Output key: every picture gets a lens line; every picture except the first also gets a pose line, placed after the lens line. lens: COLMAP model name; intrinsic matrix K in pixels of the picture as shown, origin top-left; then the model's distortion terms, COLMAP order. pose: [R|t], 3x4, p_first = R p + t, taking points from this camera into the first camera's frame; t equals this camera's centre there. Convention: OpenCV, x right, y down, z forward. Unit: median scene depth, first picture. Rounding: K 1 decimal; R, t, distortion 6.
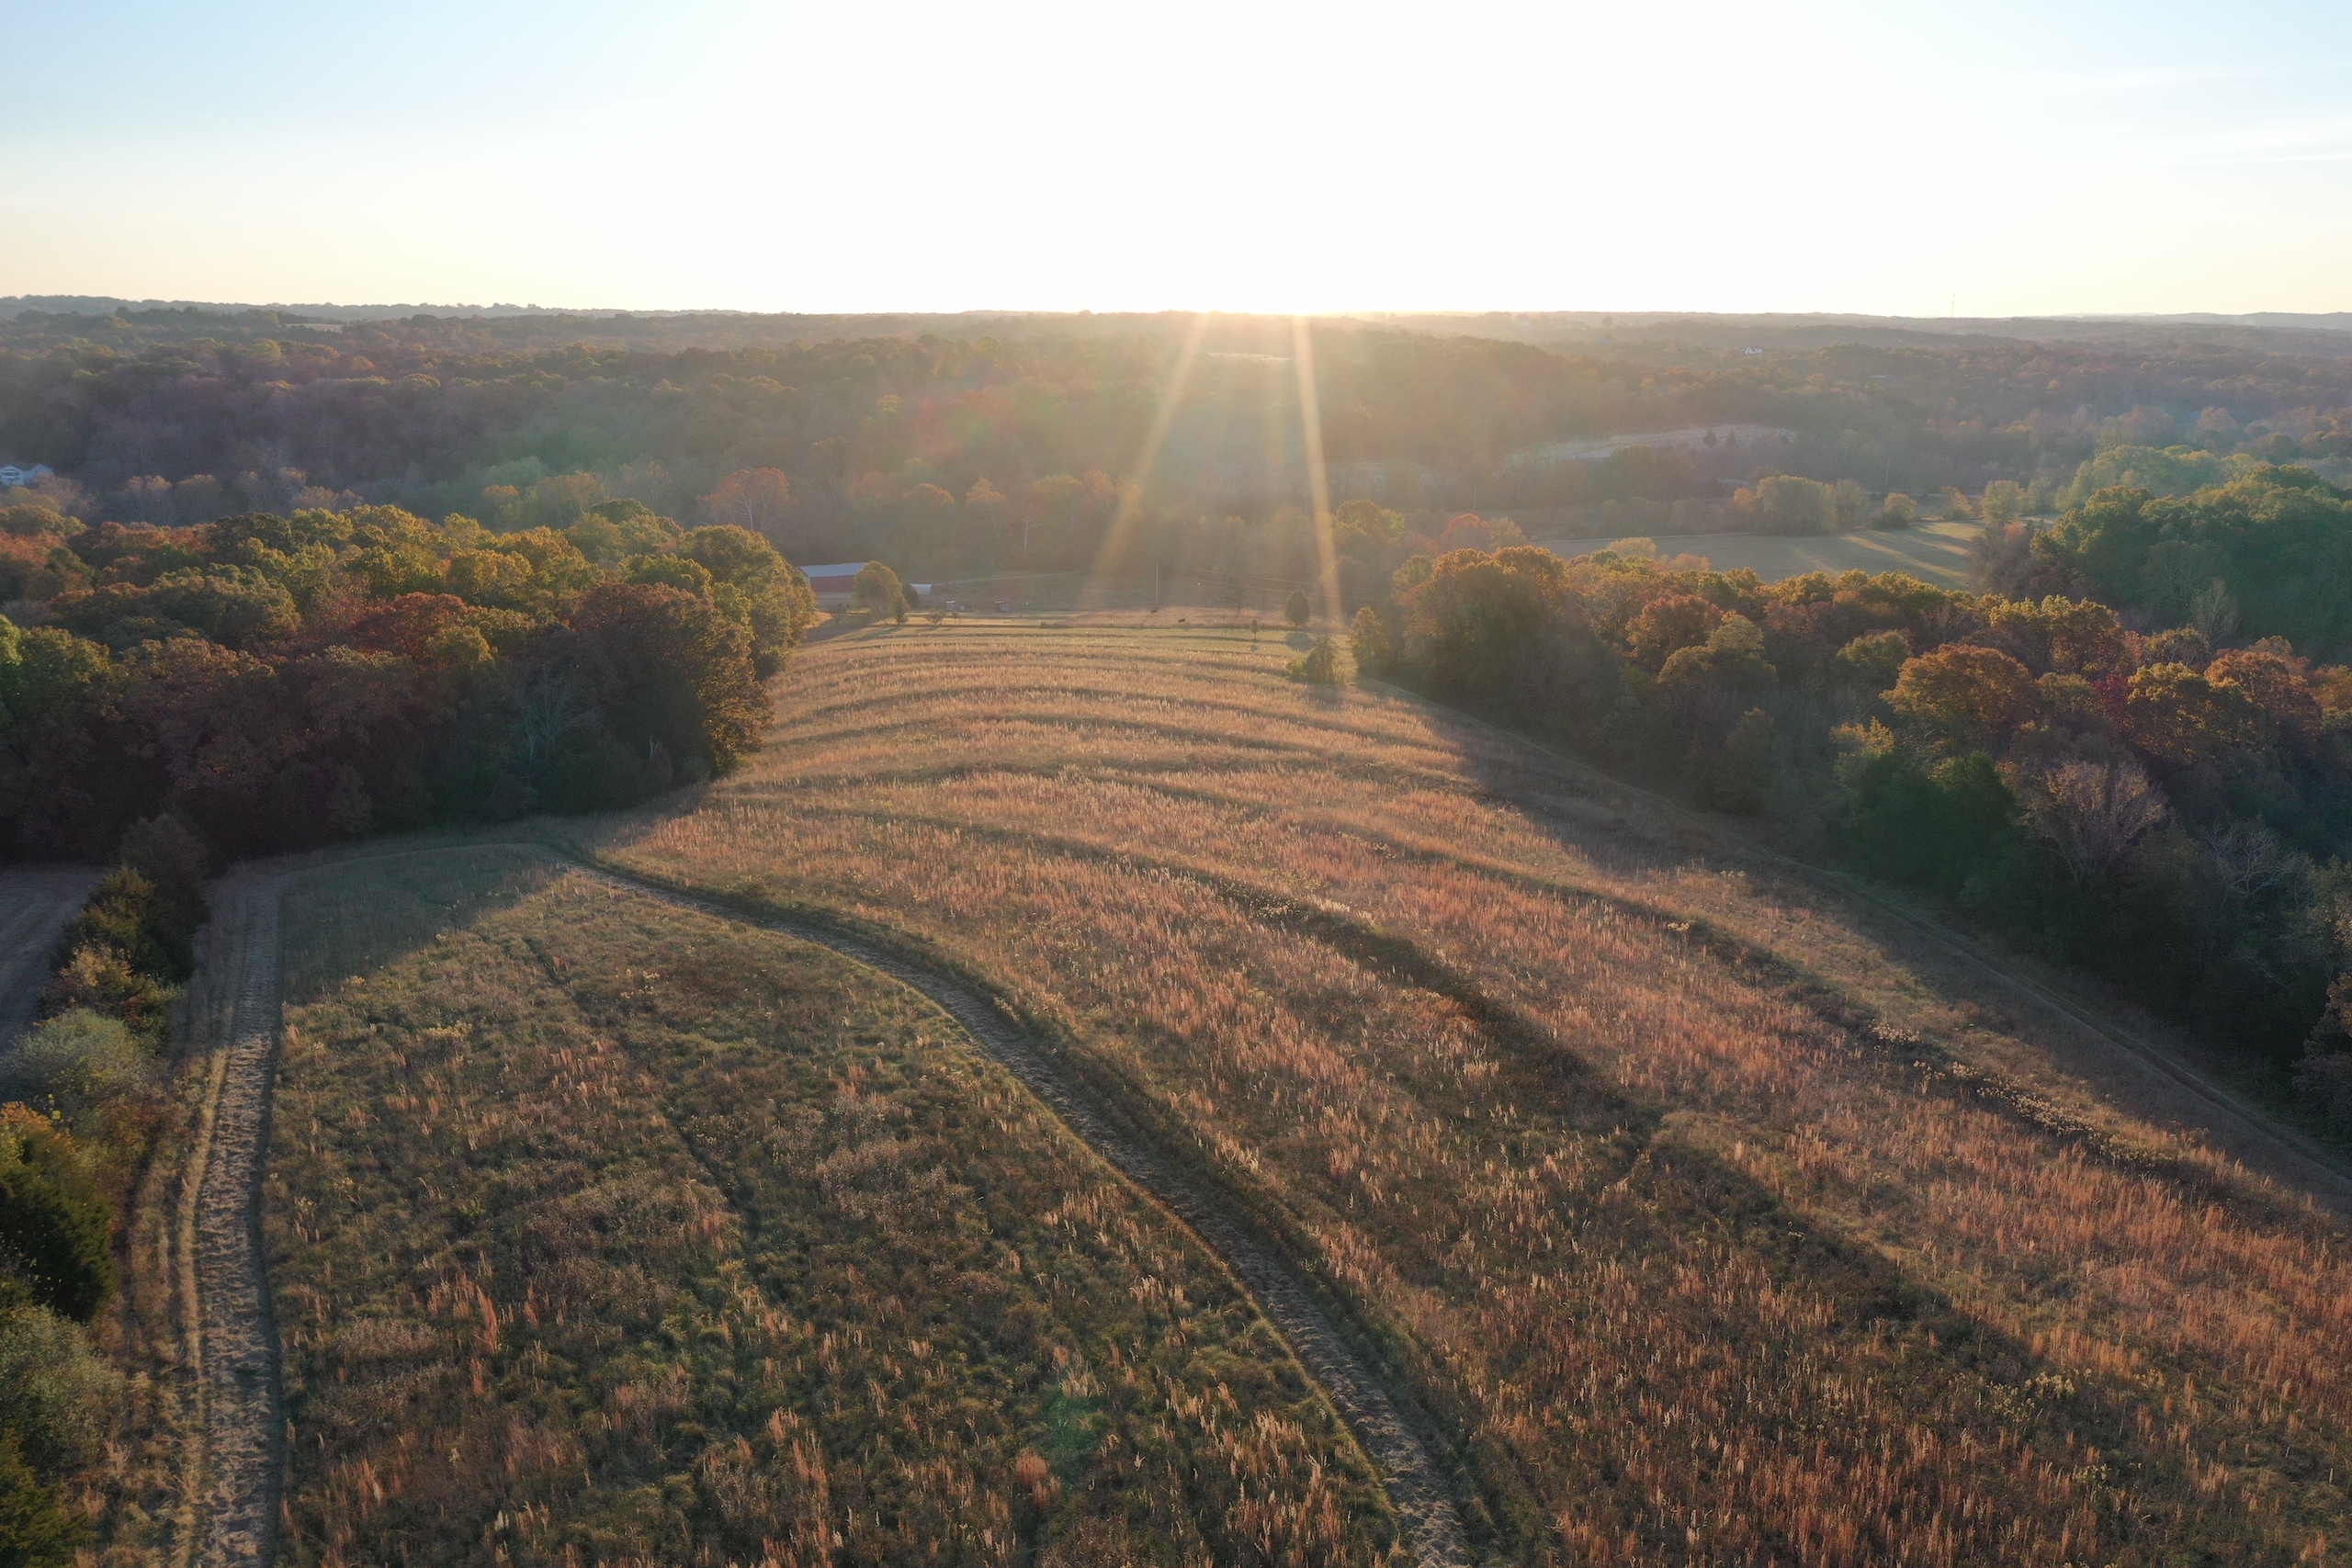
lens RADIAL K [[1862.4, 0, 1191.0], [0, 1862.4, 764.5], [0, 0, 1]] dist [0.009564, 0.002252]
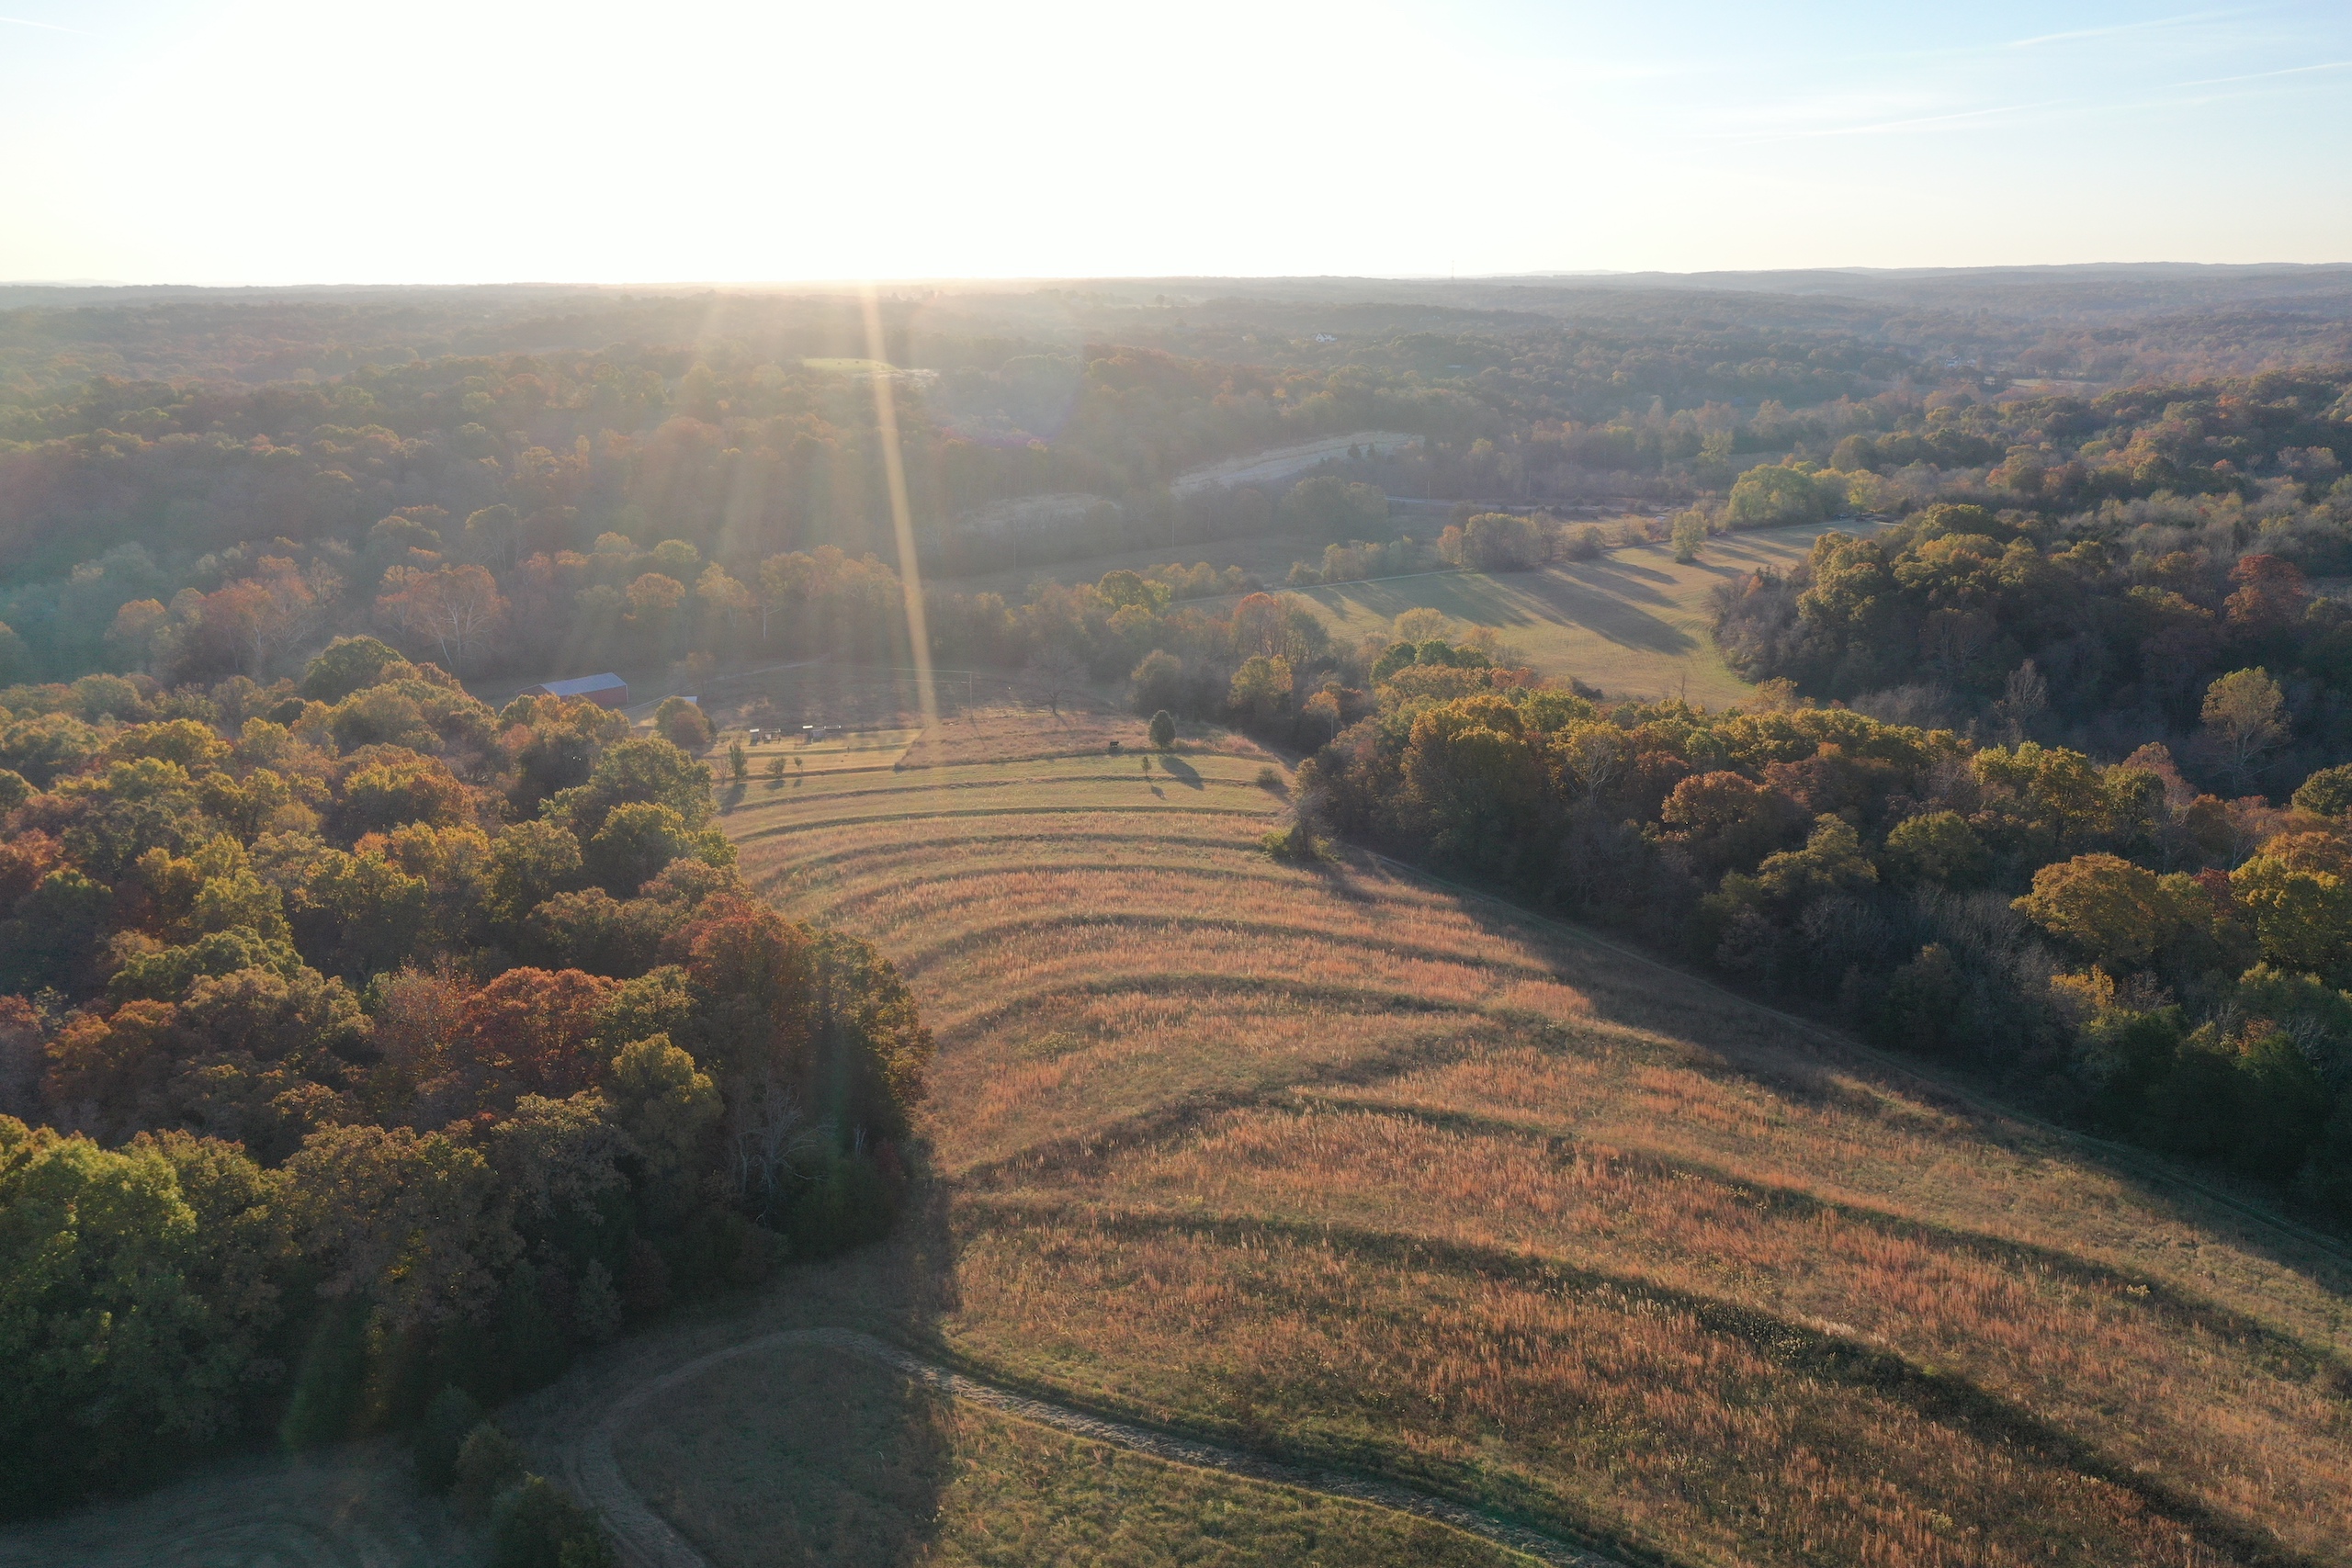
lens RADIAL K [[1862.4, 0, 1215.2], [0, 1862.4, 777.2], [0, 0, 1]] dist [0.009564, 0.002252]
pose [[0.967672, -0.073987, 0.241115, -0.102768], [0.068907, 0.997189, 0.029443, -0.058987], [-0.242615, -0.011876, 0.970050, 0.043330]]
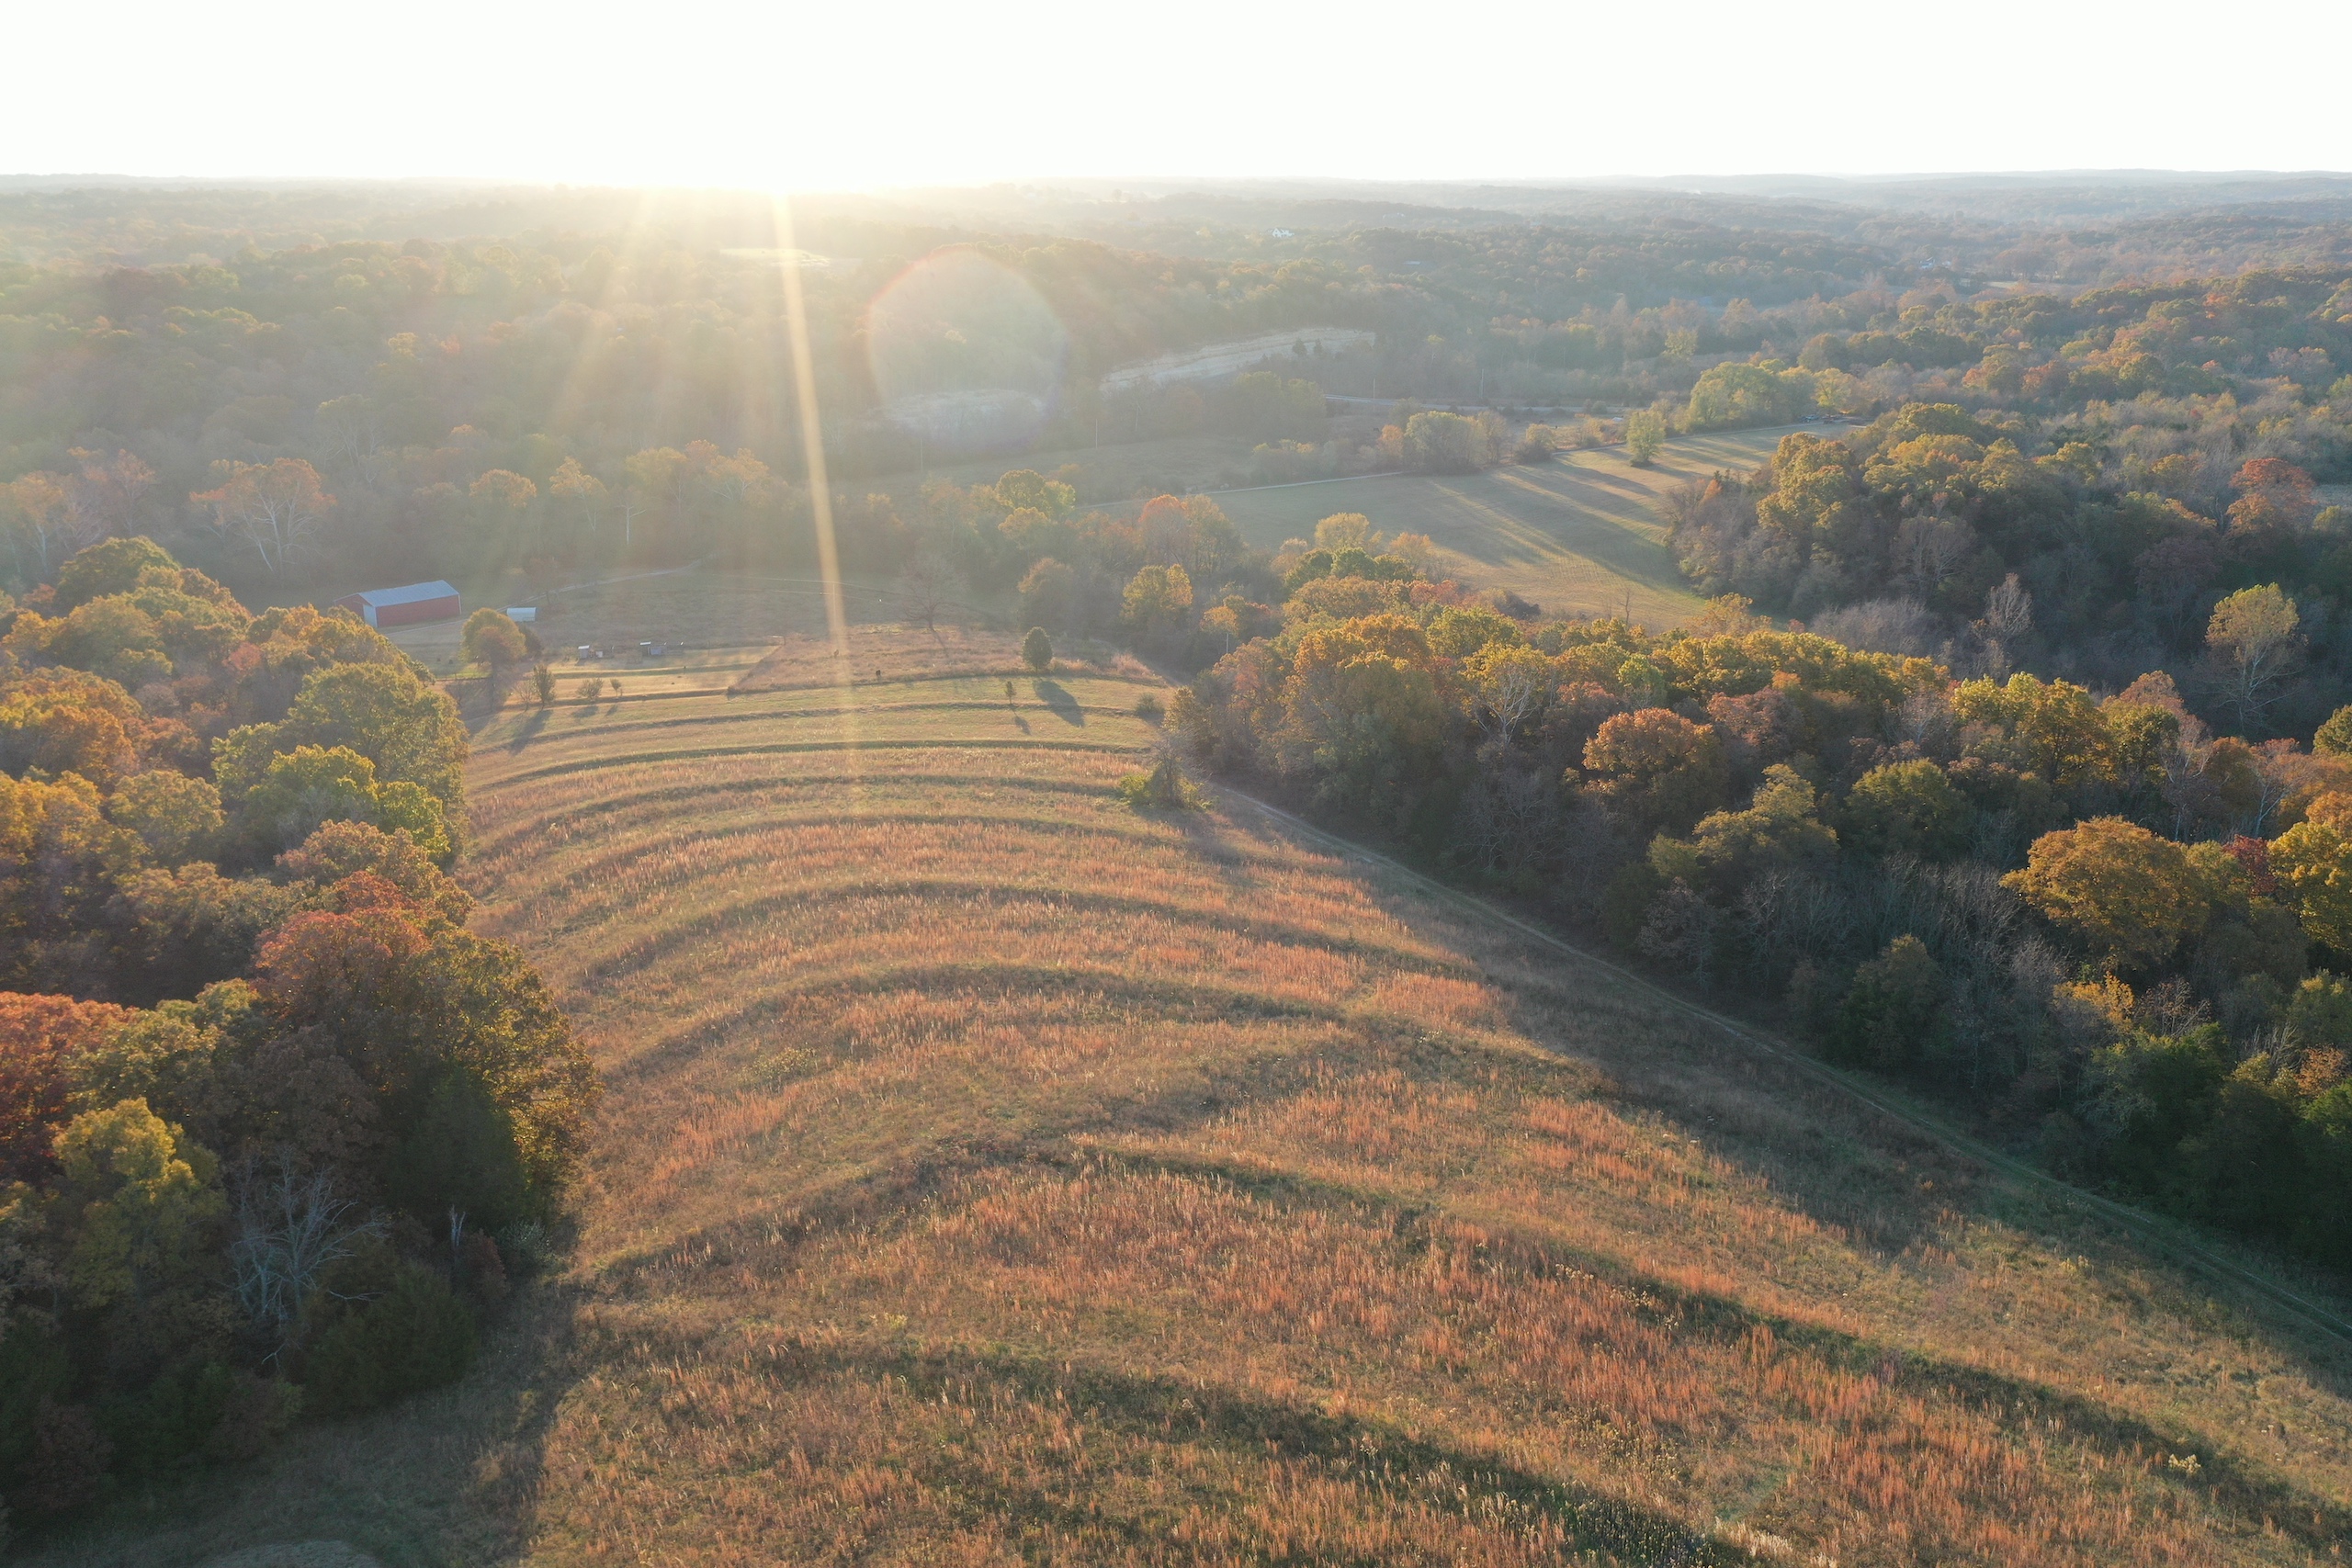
lens RADIAL K [[1862.4, 0, 1207.3], [0, 1862.4, 814.1], [0, 0, 1]] dist [0.009564, 0.002252]
pose [[0.964075, -0.087578, 0.250779, -0.060364], [0.064554, 0.993029, 0.098624, -0.060454], [-0.257668, -0.078892, 0.963007, 0.108021]]
